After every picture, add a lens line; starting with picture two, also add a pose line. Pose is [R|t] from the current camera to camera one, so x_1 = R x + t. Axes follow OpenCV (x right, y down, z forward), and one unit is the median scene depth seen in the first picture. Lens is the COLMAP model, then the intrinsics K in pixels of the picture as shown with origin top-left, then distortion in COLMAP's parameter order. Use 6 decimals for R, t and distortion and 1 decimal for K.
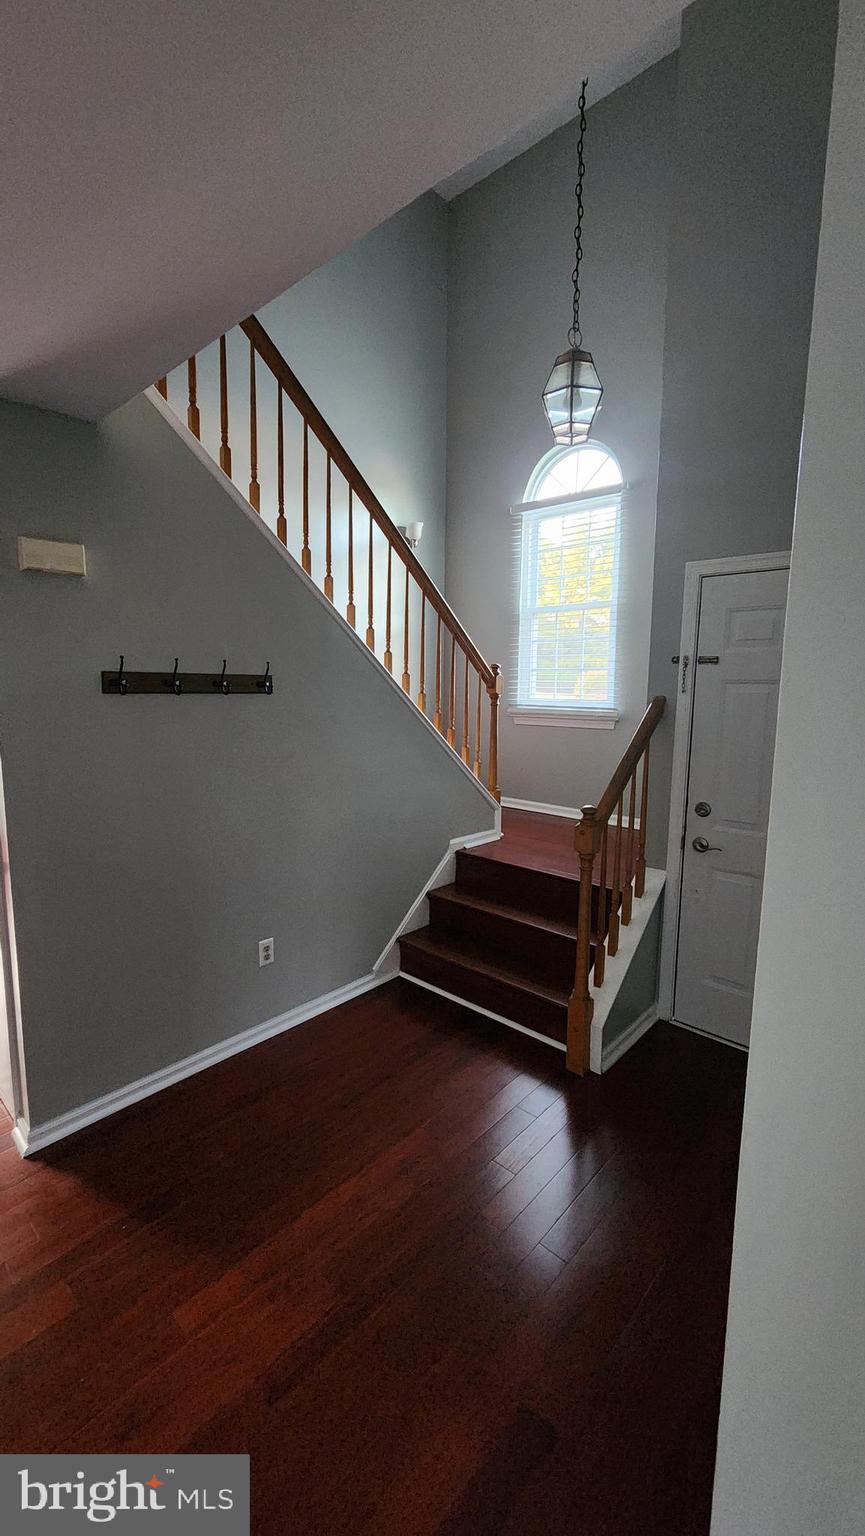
lens RADIAL K [[630.9, 0, 432.5], [0, 630.9, 768.0], [0, 0, 1]] dist [0.002534, -0.000352]
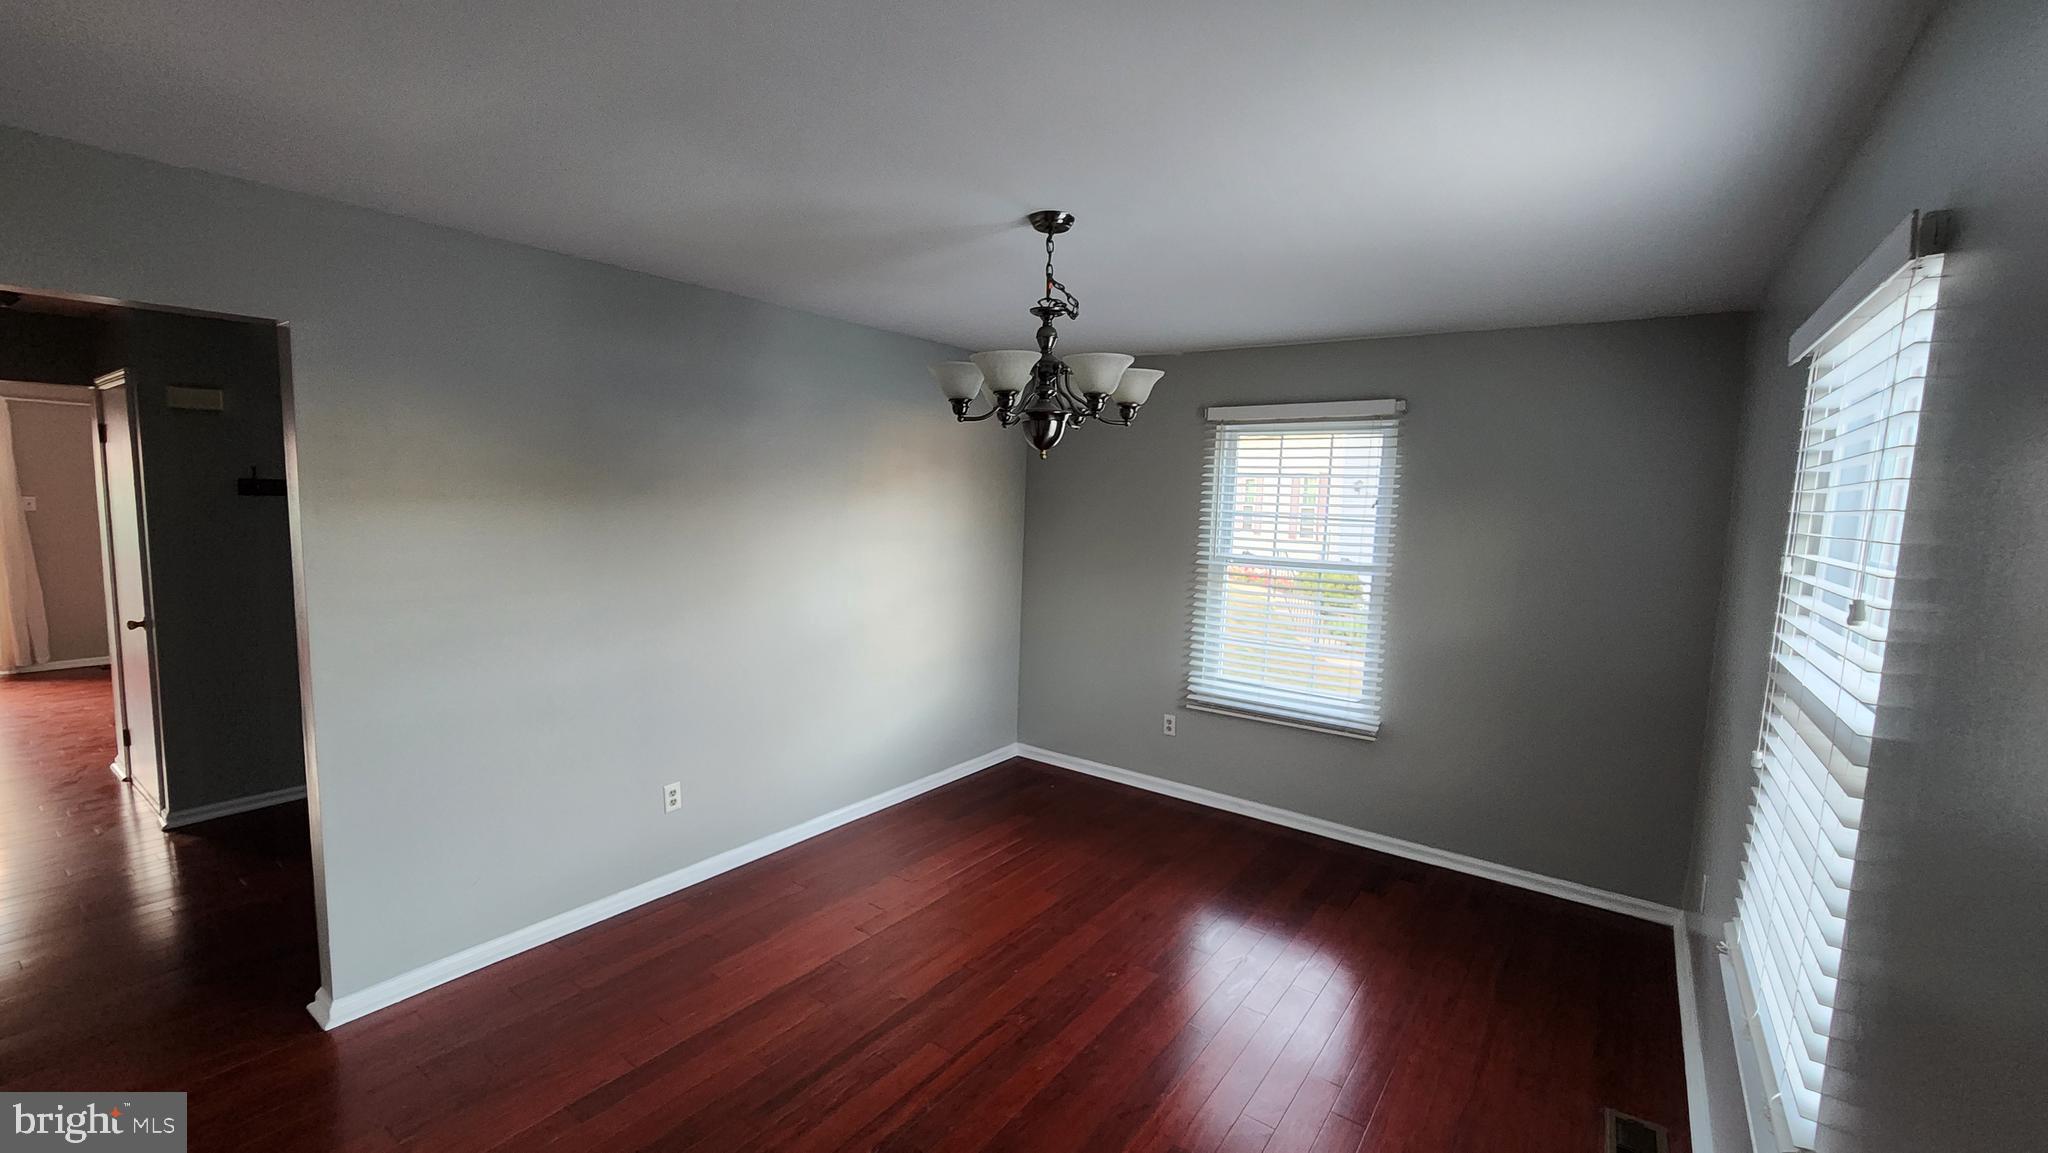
lens RADIAL K [[841.2, 0, 1022.0], [0, 841.2, 586.8], [0, 0, 1]] dist [0.002534, -0.000352]
pose [[0.993478, 0.011904, 0.113400, 0.760603], [-0.009209, 0.999663, -0.024257, 0.086096], [-0.113650, 0.023054, 0.993253, -0.797878]]
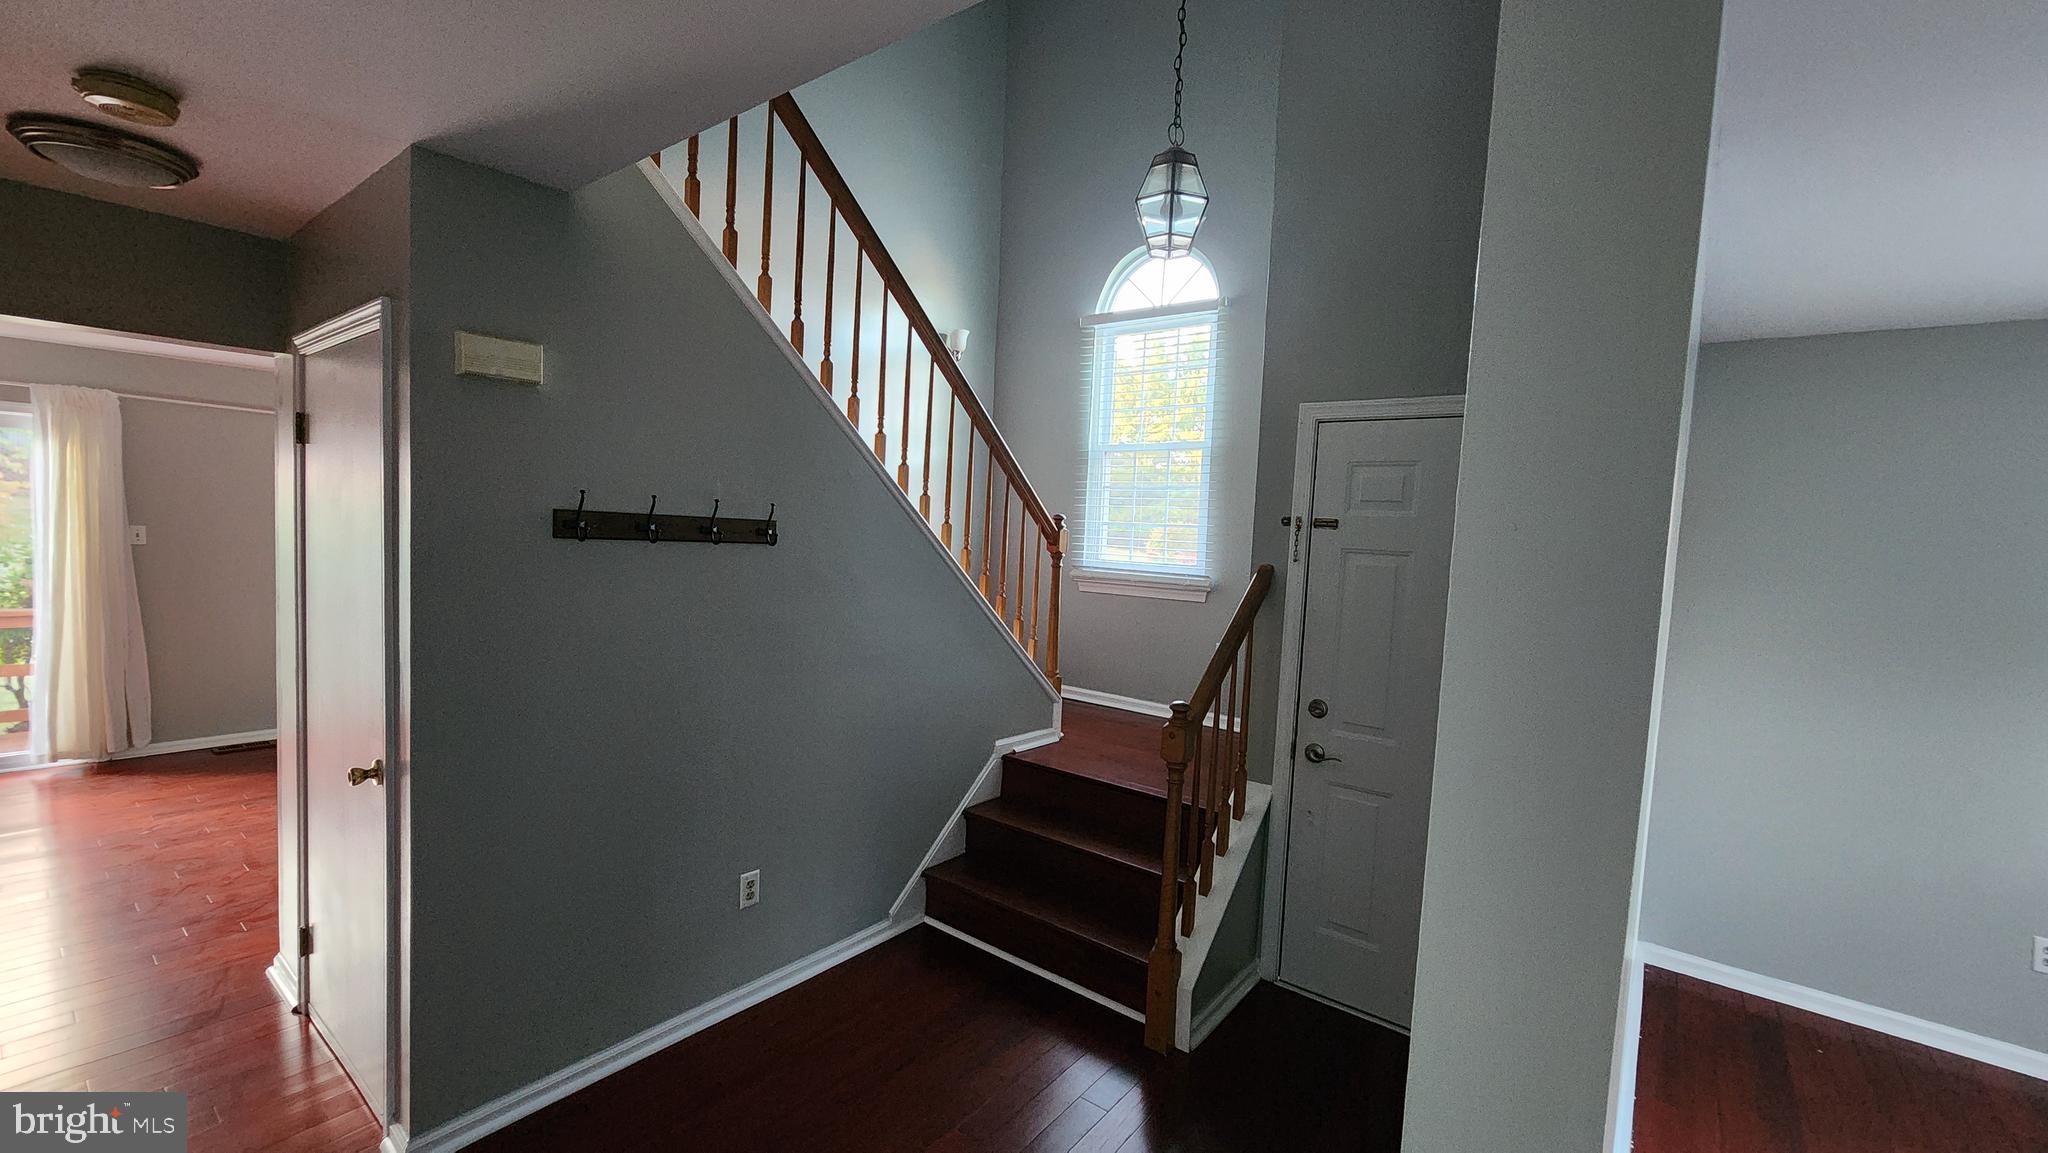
lens RADIAL K [[836.9, 0, 1025.9], [0, 836.9, 587.2], [0, 0, 1]] dist [0.001873, -0.000078]
pose [[0.996145, 0.033364, 0.081126, -0.030335], [-0.028023, 0.997419, -0.066105, -0.006944], [-0.083122, 0.063577, 0.994509, -0.031544]]
